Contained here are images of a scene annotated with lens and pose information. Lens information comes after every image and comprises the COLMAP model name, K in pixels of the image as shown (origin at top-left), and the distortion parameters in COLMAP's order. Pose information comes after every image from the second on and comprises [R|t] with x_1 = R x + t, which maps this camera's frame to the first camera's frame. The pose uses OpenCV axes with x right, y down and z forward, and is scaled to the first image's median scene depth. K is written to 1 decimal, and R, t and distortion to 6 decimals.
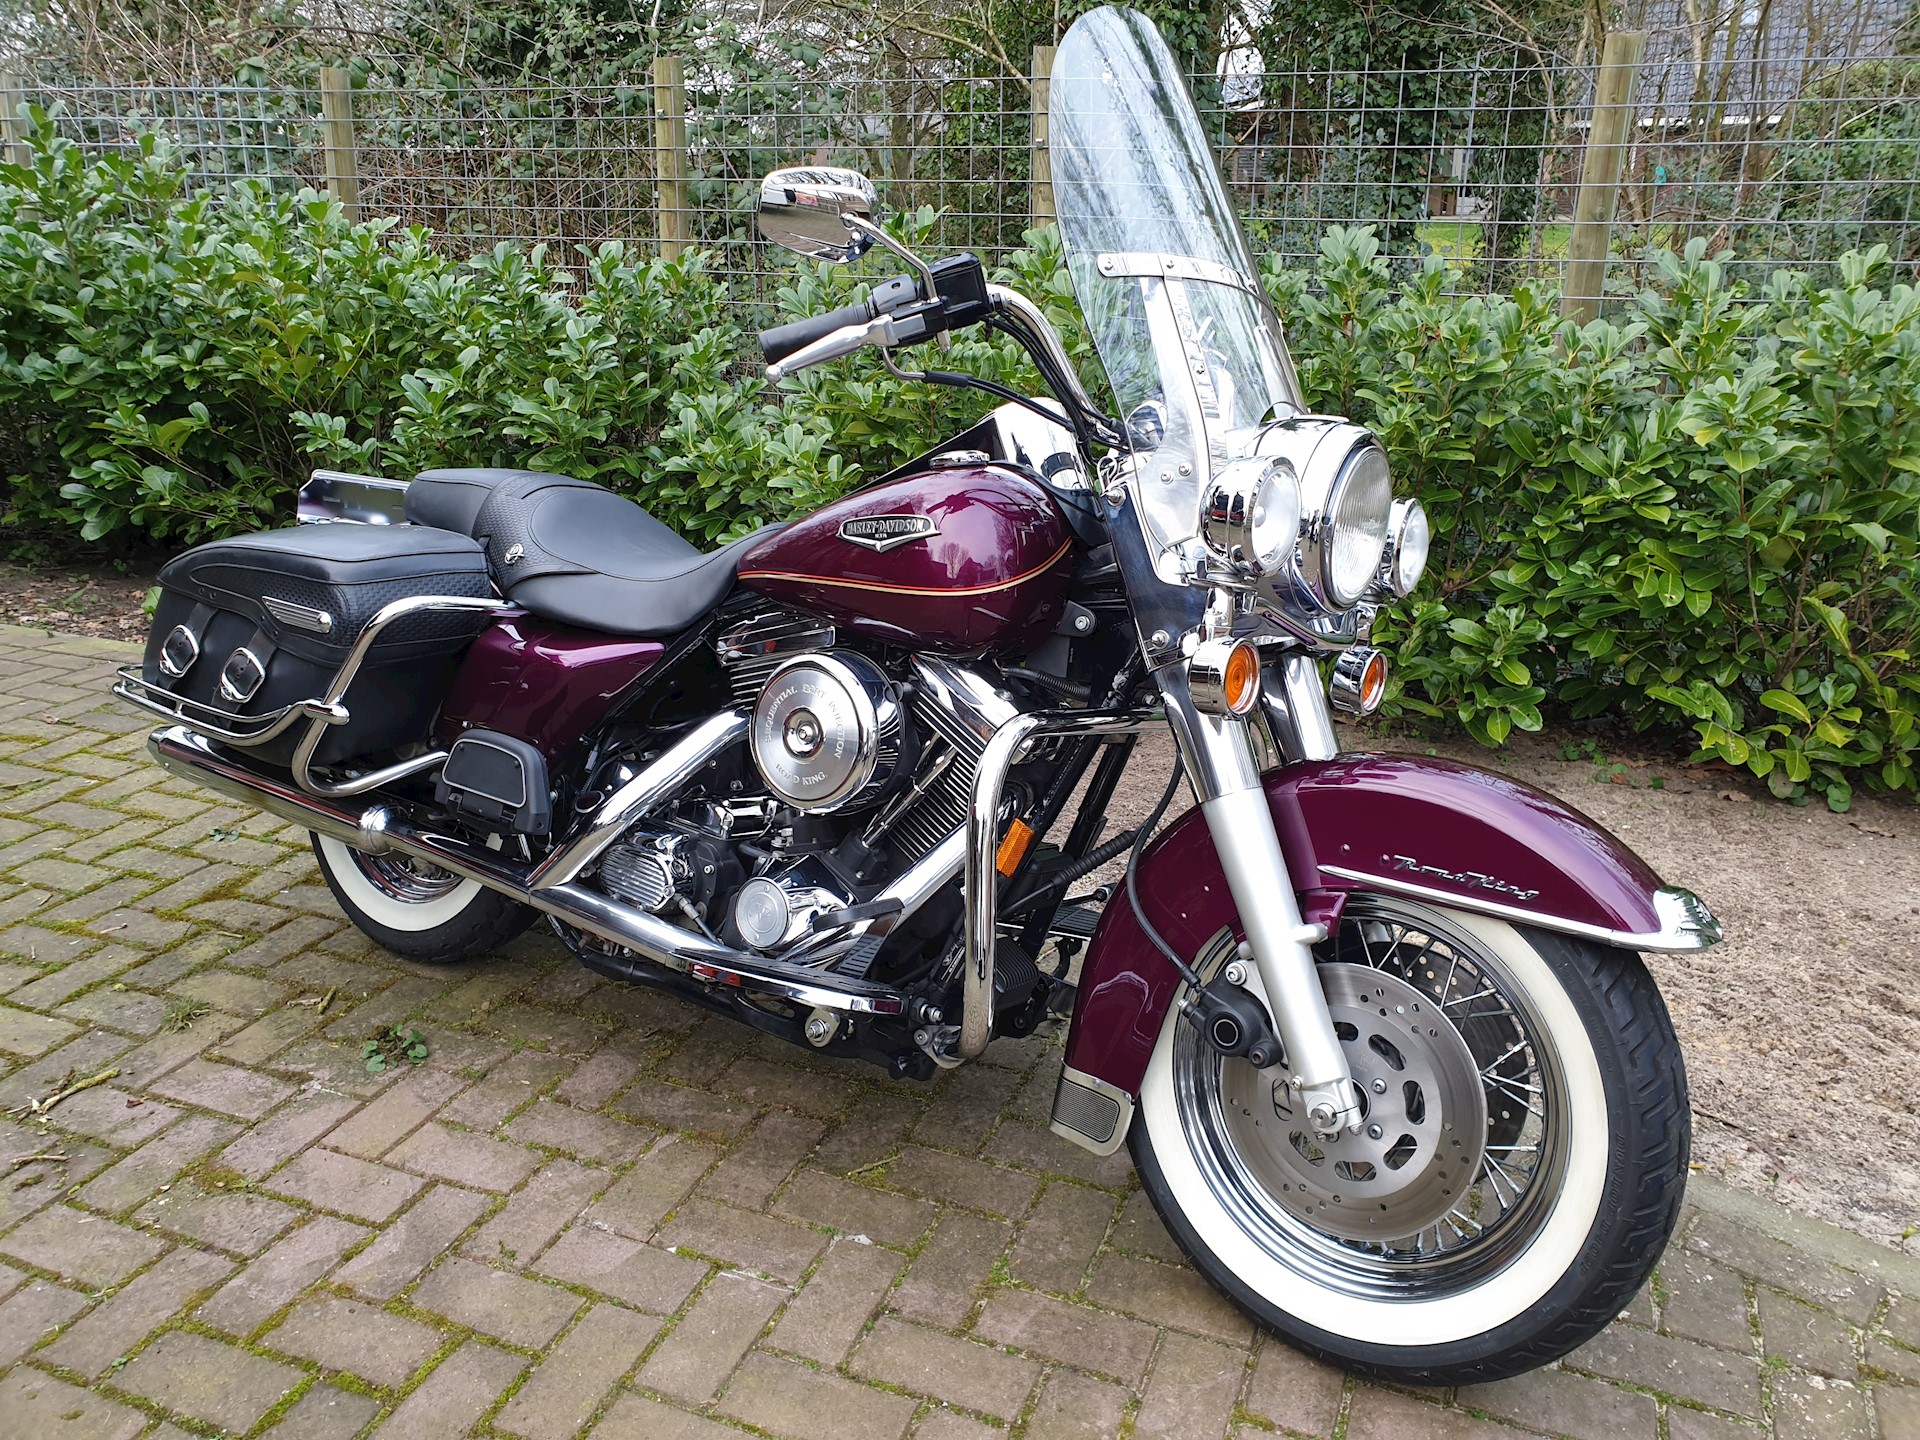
lens RADIAL K [[1504.6, 0, 969.9], [0, 1504.6, 704.0], [0, 0, 1]] dist [0.006567, 0.029242]
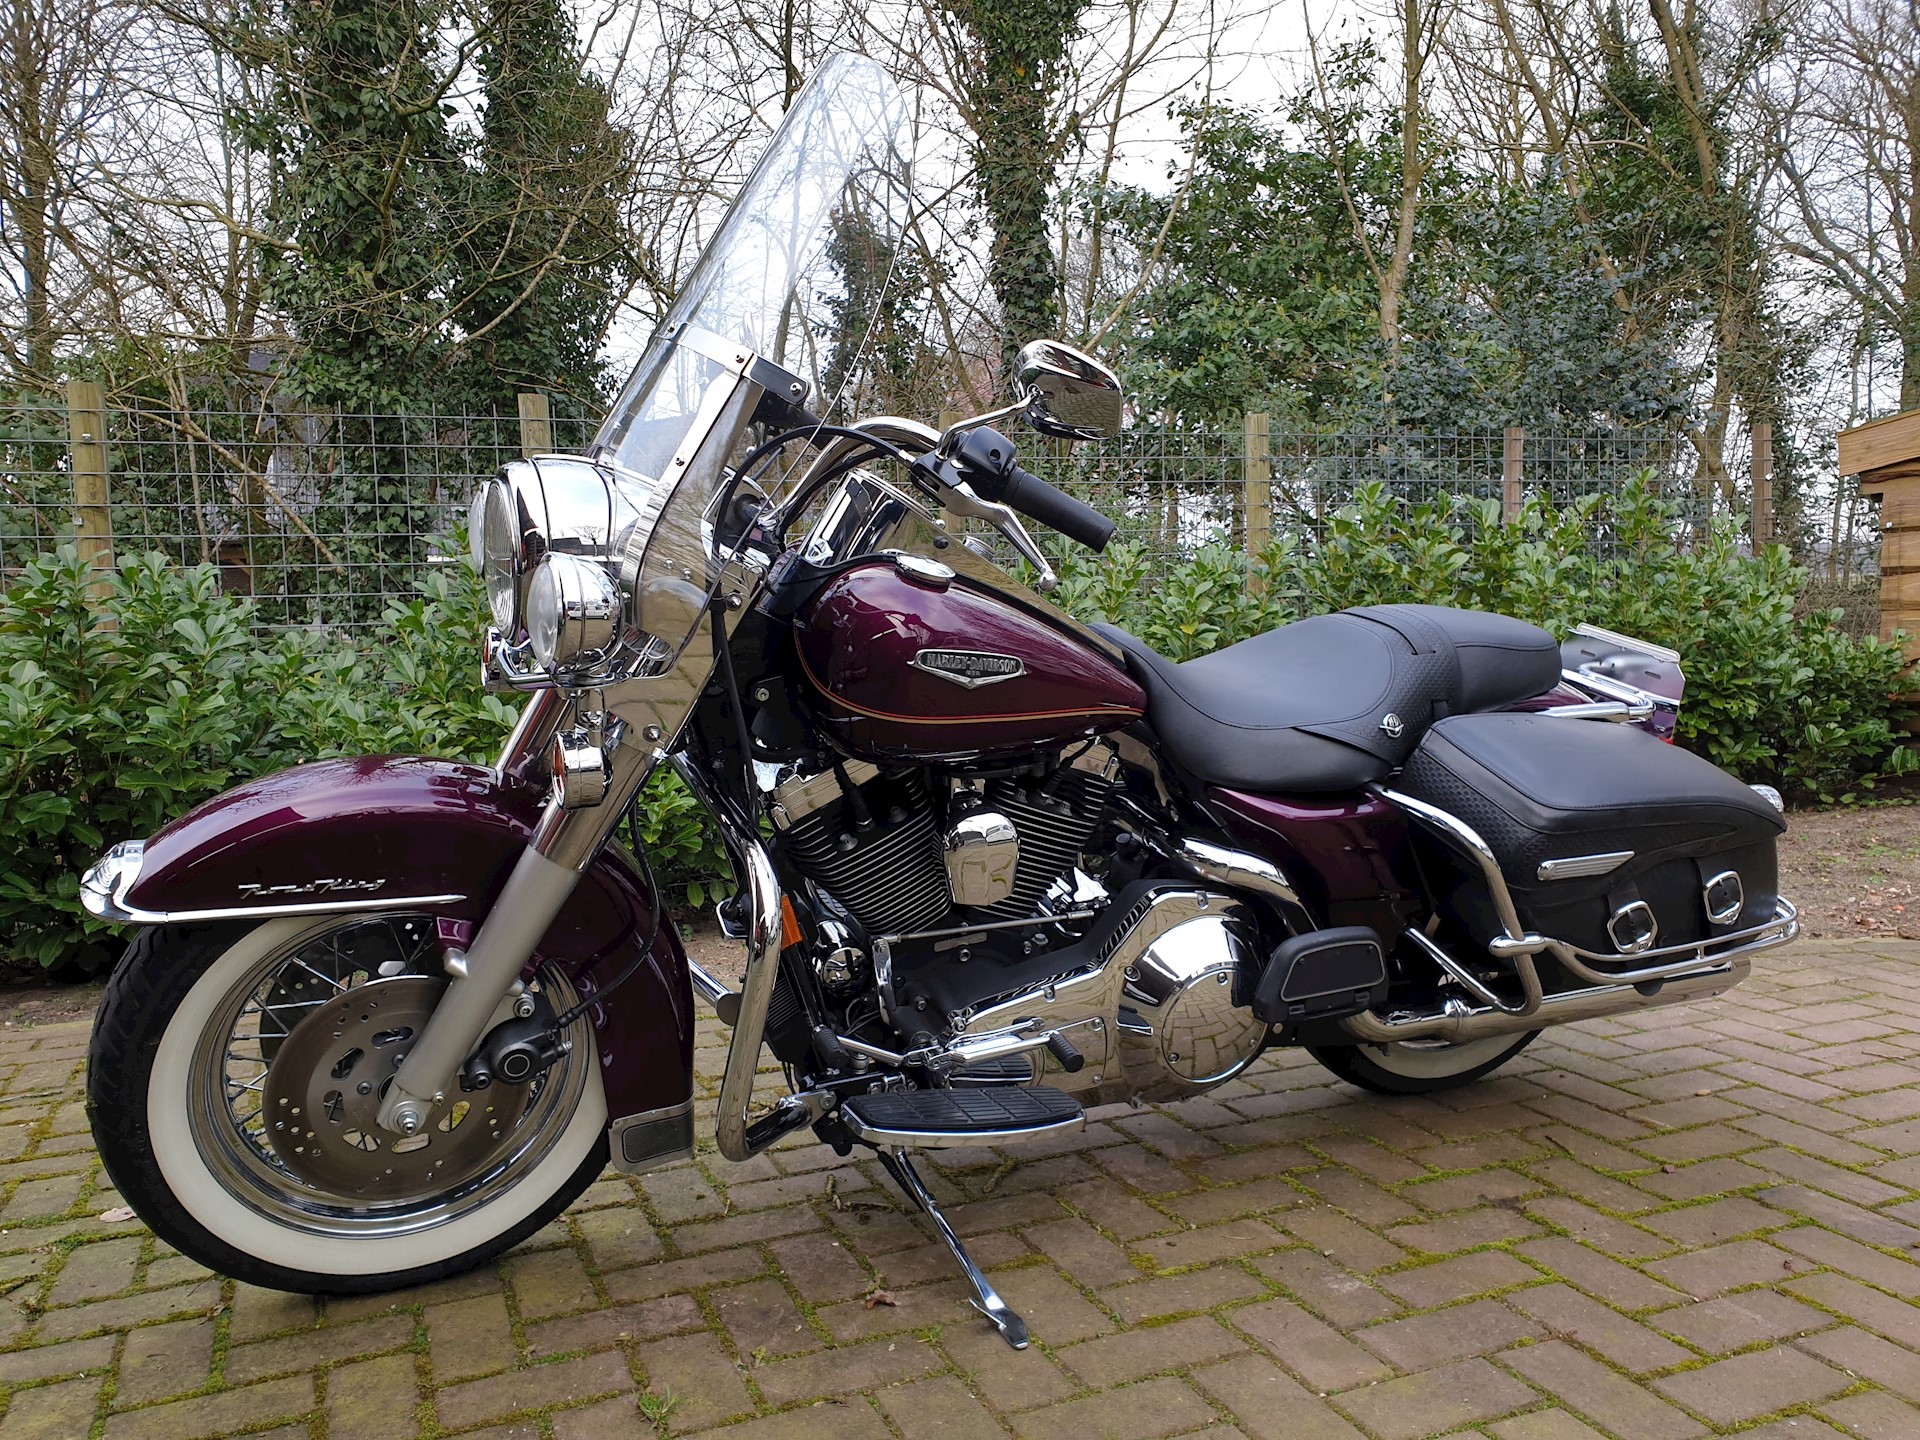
lens RADIAL K [[1504.6, 0, 954.7], [0, 1504.6, 728.8], [0, 0, 1]] dist [0.006567, 0.029242]
pose [[0.715049, -0.080109, 0.694470, -1.238817], [0.260199, 0.952535, -0.158032, 0.170699], [-0.648846, 0.293701, 0.701953, 0.125872]]
